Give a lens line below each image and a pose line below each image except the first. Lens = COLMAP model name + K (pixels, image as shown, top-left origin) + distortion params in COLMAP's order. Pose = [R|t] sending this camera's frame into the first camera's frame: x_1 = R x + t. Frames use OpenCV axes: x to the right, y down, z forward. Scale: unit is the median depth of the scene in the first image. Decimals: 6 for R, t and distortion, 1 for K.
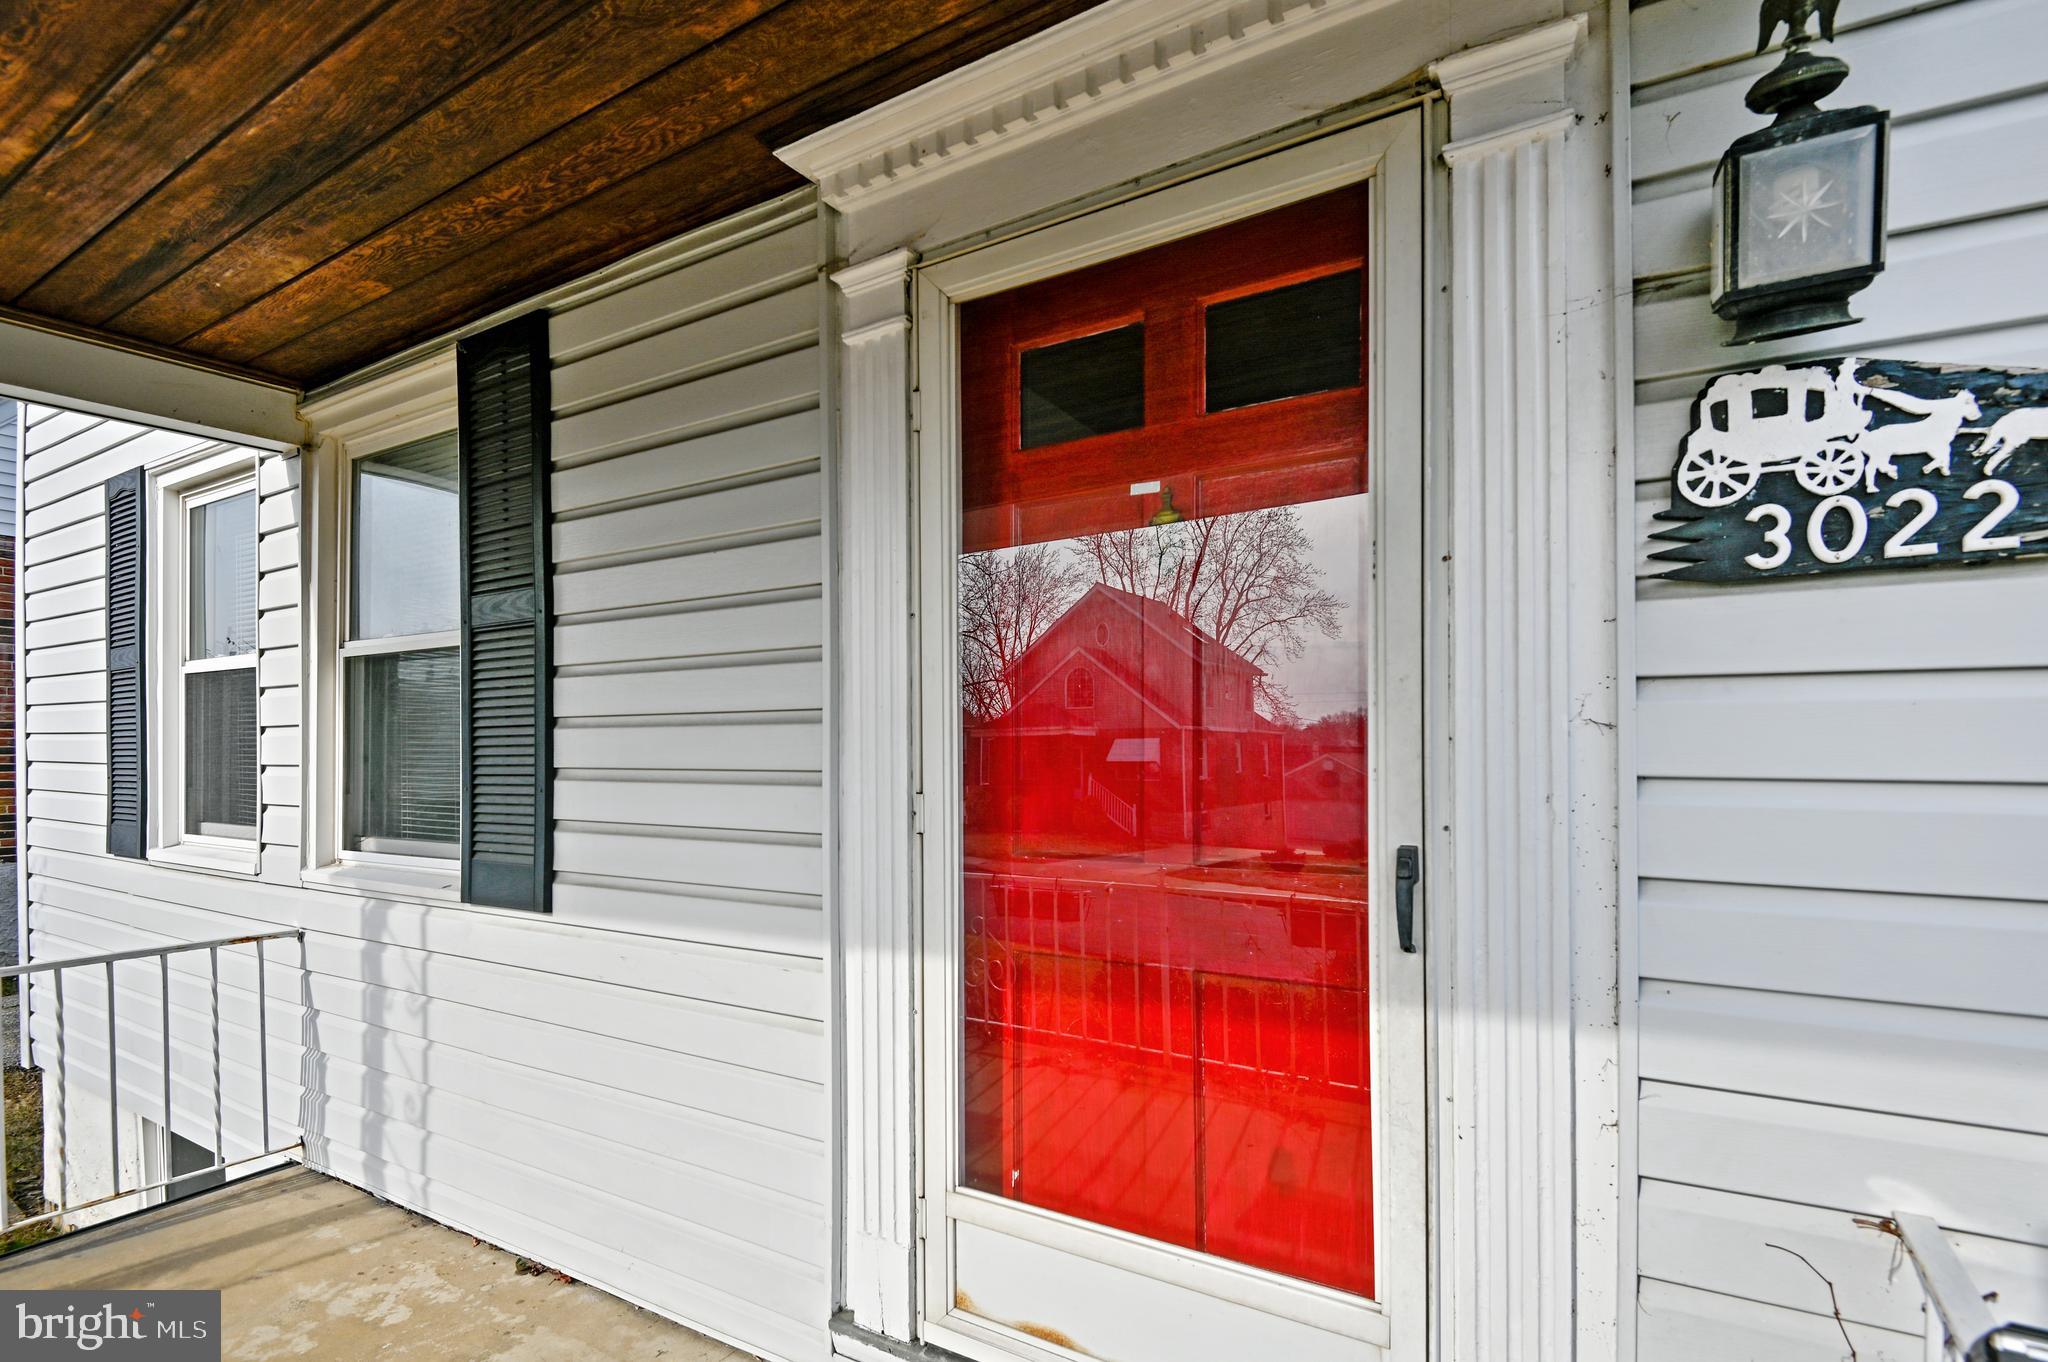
lens RADIAL K [[945.9, 0, 1070.3], [0, 945.9, 750.3], [0, 0, 1]] dist [-0.013694, -0.000450]
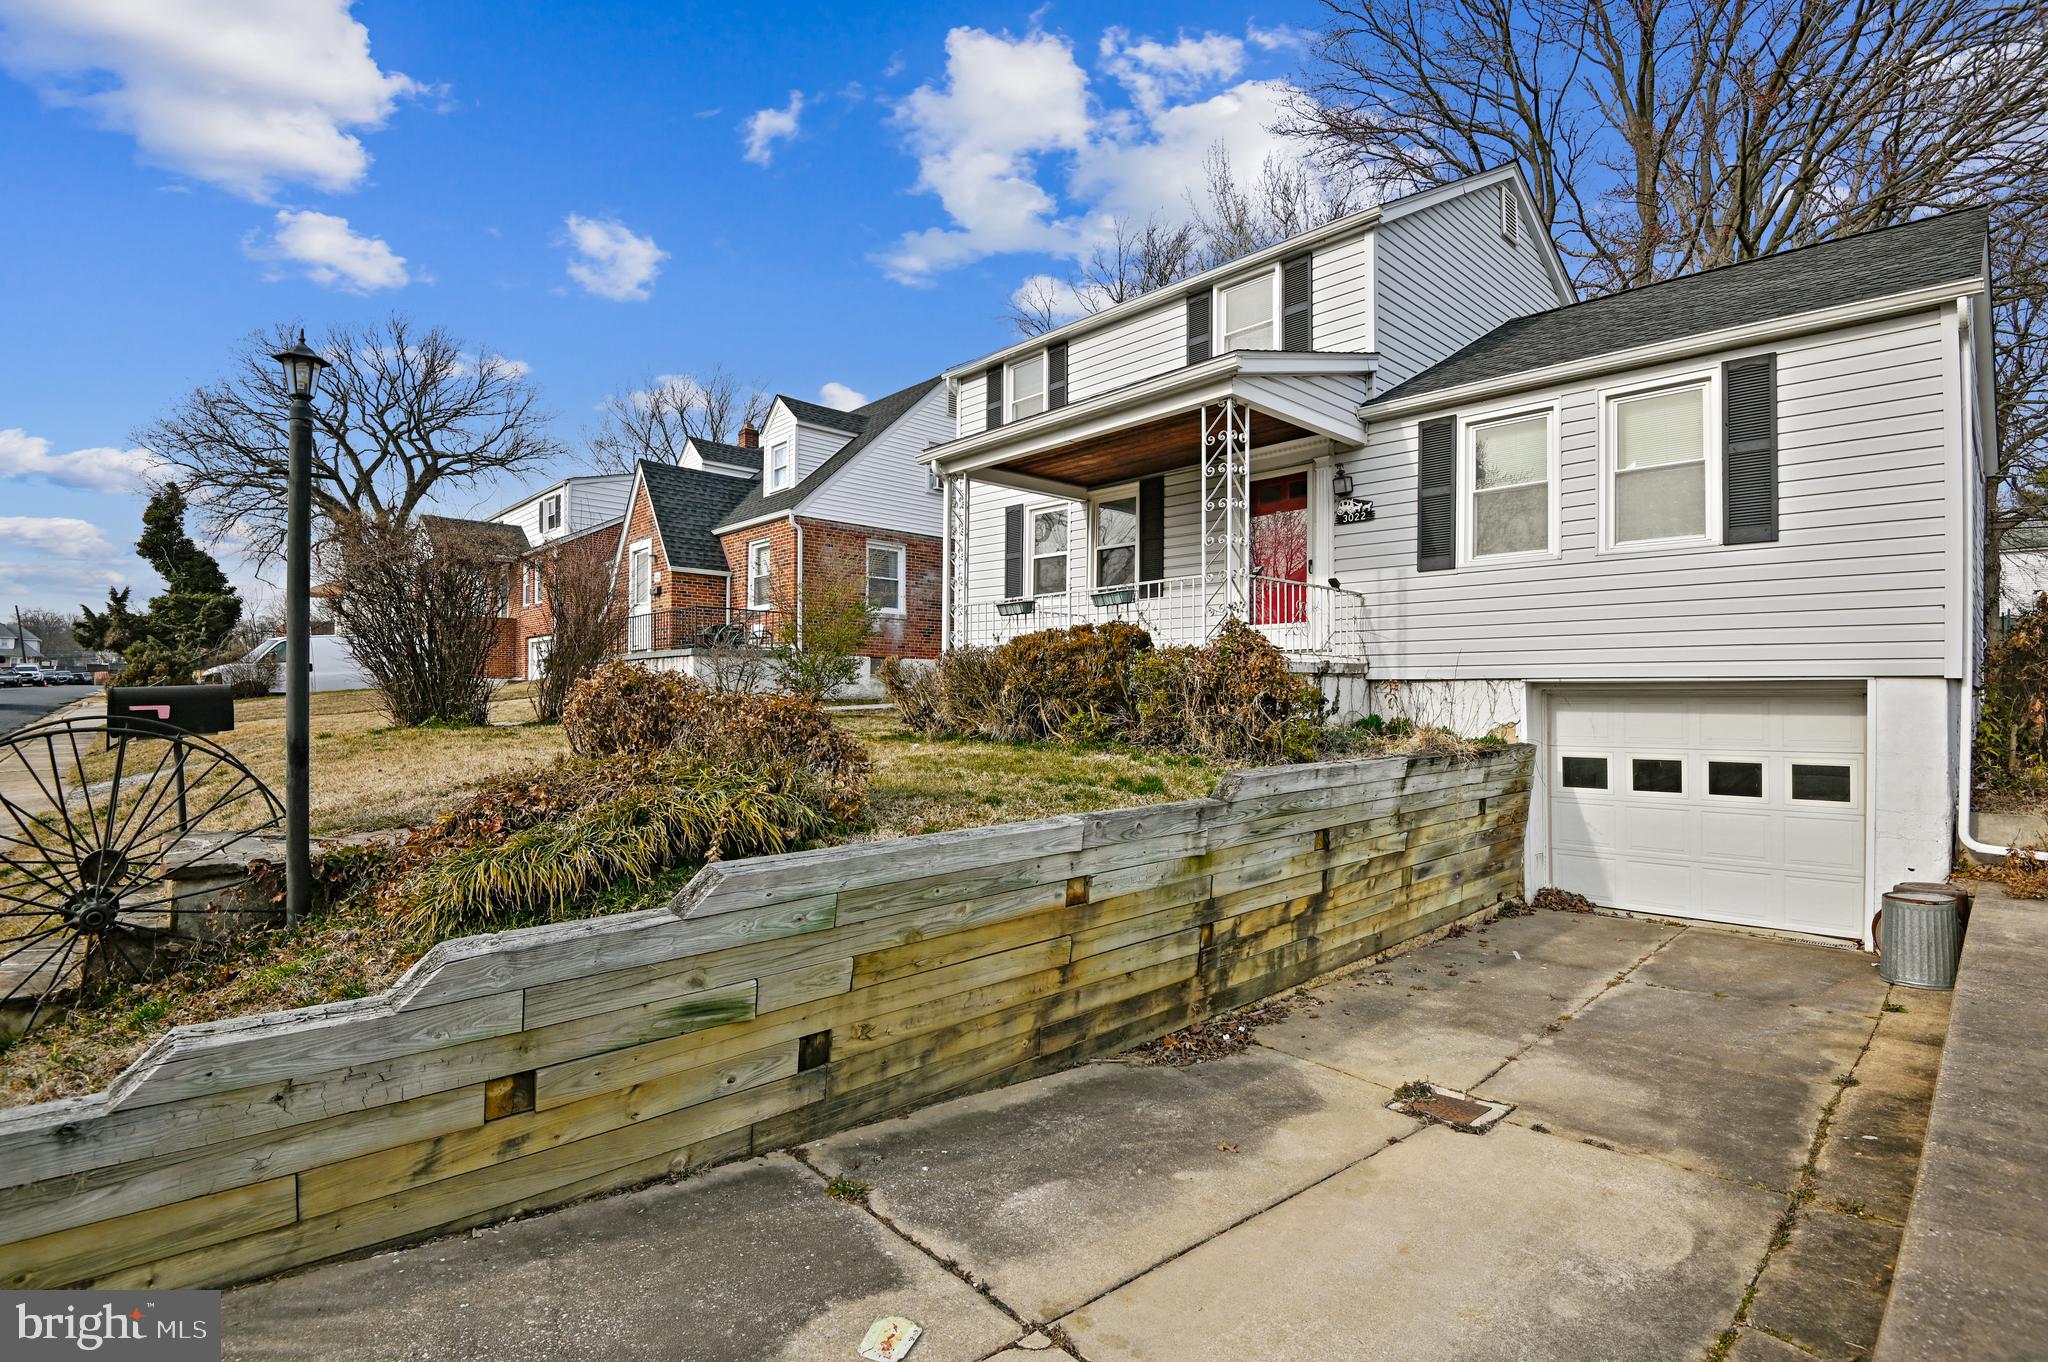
lens RADIAL K [[945.9, 0, 1033.8], [0, 945.9, 687.2], [0, 0, 1]] dist [-0.013694, -0.000450]
pose [[0.956203, 0.007593, -0.292607, 0.267711], [-0.007210, 0.999971, 0.002387, 0.657564], [0.292617, -0.000173, 0.956230, -4.050660]]
